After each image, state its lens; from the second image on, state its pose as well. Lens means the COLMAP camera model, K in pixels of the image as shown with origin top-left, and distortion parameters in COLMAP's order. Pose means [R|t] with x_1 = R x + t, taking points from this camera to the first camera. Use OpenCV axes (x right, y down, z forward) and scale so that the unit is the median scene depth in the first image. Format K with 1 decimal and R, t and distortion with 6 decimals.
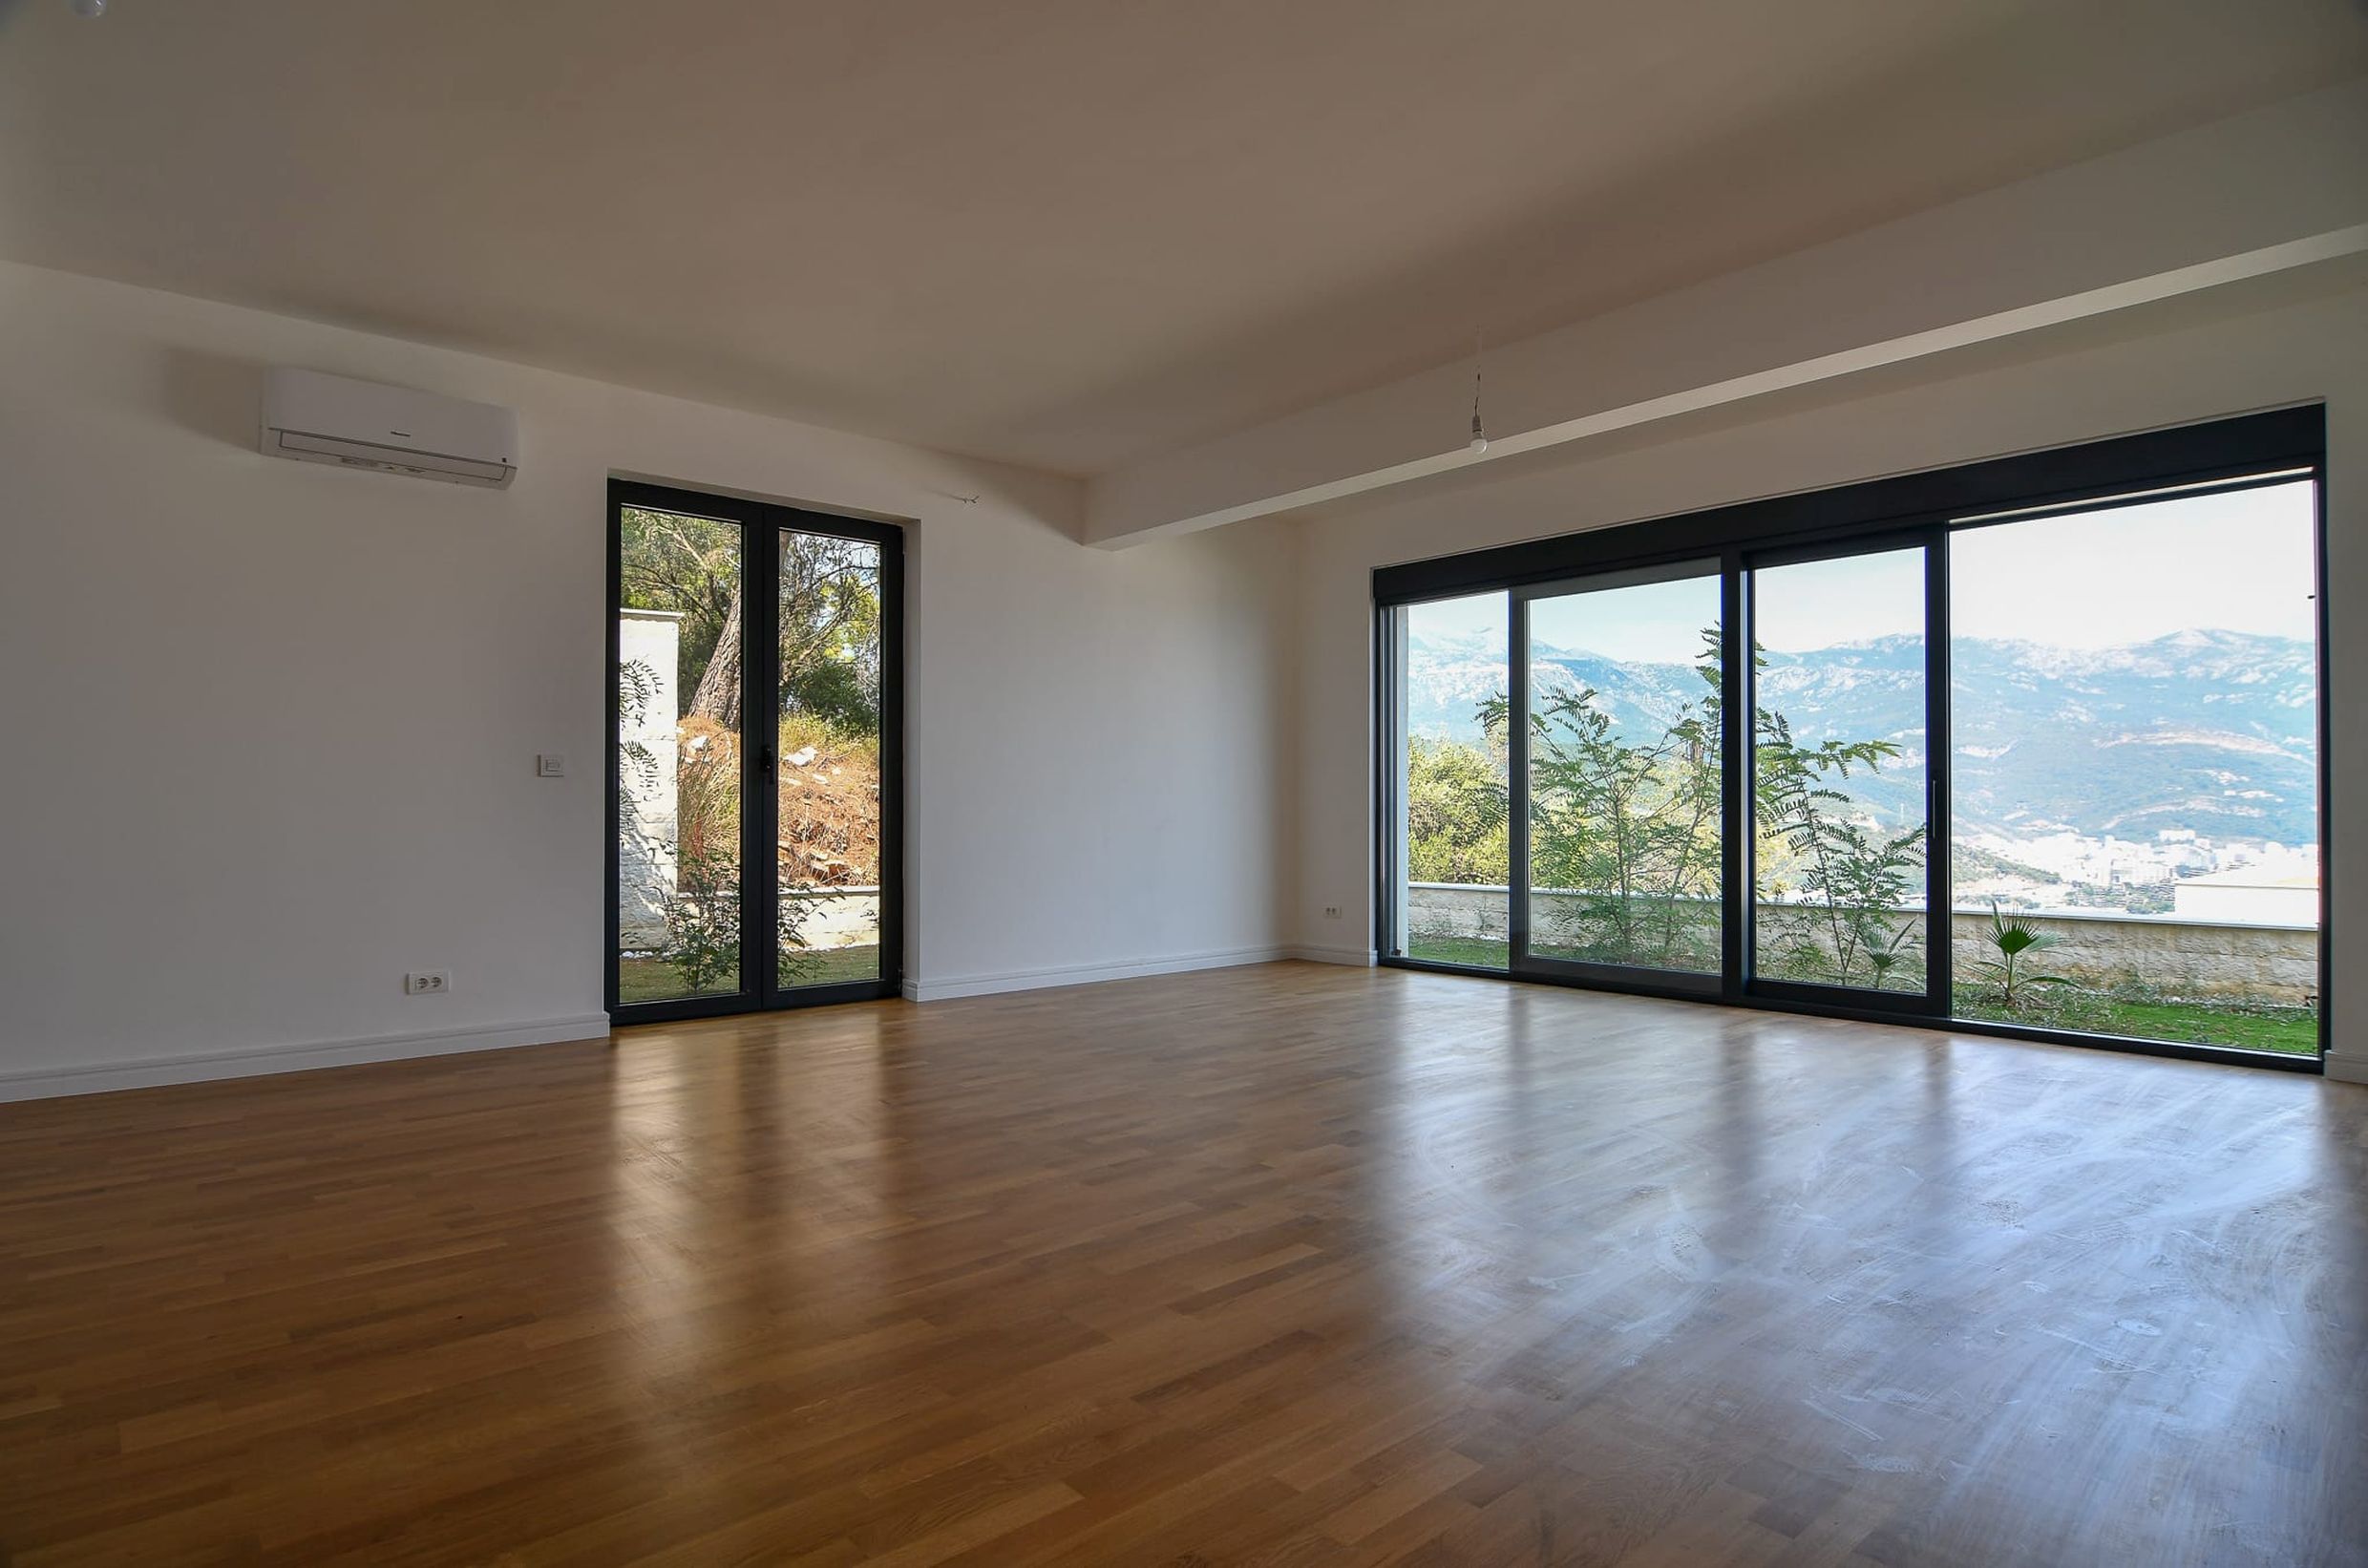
lens RADIAL K [[1282.8, 0, 1175.9], [0, 1282.8, 805.7], [0, 0, 1]] dist [-0.021864, -0.001236]
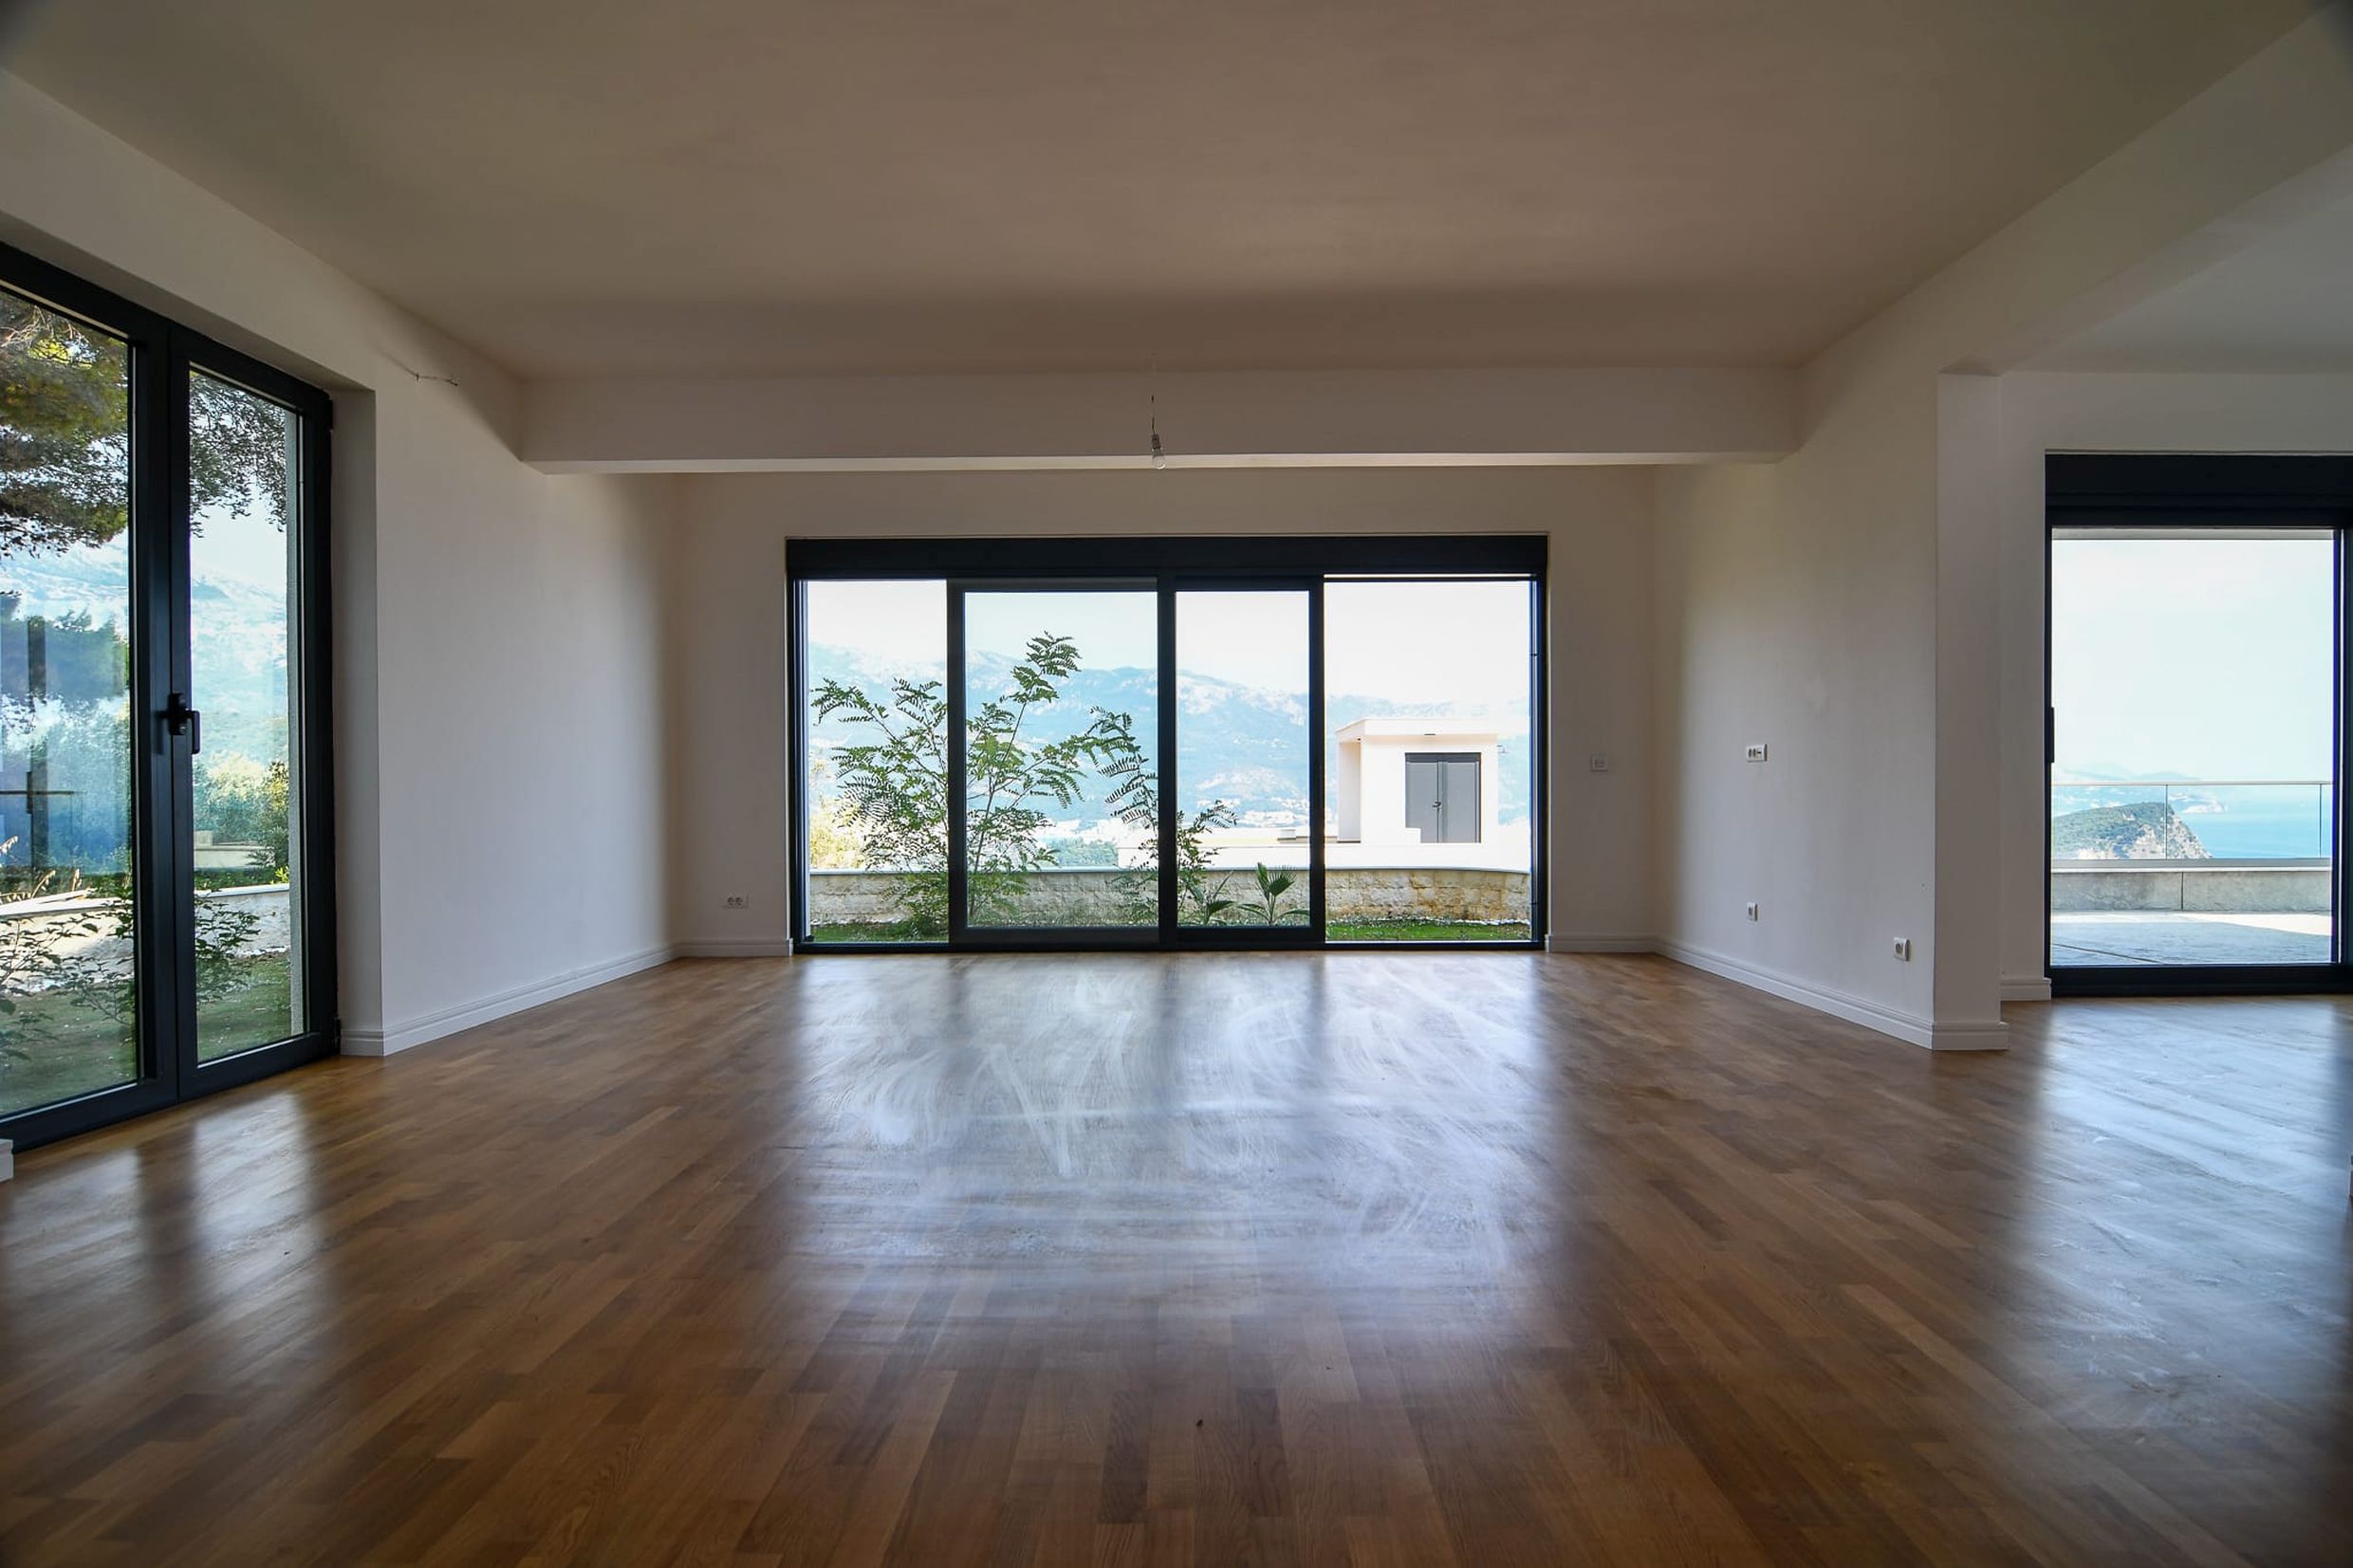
lens RADIAL K [[1278.4, 0, 1173.4], [0, 1278.4, 810.9], [0, 0, 1]] dist [-0.011523, -0.002156]
pose [[0.661877, -0.015304, 0.749456, -0.437184], [0.003955, 0.999849, 0.016924, 0.003289], [-0.749602, -0.008237, 0.661838, 0.183686]]
